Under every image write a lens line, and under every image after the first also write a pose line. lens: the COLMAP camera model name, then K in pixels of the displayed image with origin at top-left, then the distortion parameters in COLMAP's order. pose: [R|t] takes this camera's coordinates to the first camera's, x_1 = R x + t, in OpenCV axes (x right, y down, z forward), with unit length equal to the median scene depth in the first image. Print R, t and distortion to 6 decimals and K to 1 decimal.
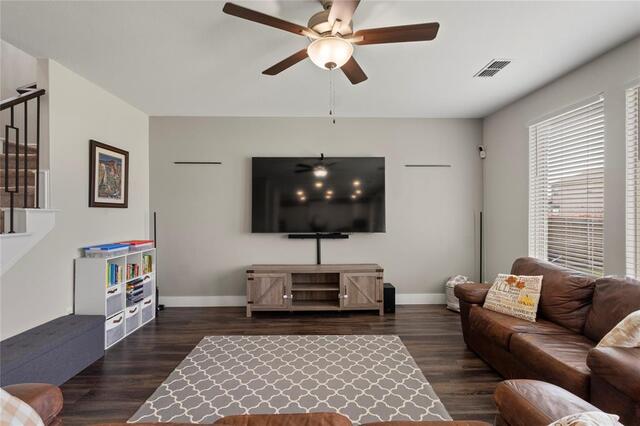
lens RADIAL K [[297.2, 0, 319.6], [0, 297.2, 214.8], [0, 0, 1]] dist [0.003681, 0.001168]
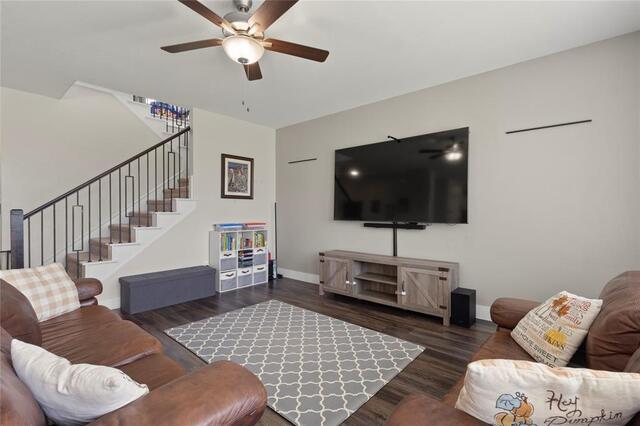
lens RADIAL K [[297.2, 0, 317.5], [0, 297.2, 214.9], [0, 0, 1]] dist [0.003681, 0.001168]
pose [[0.735311, 0.010697, -0.677645, 0.529306], [-0.004978, 0.999934, 0.010384, 0.035315], [0.677712, -0.004262, 0.735315, 0.188419]]
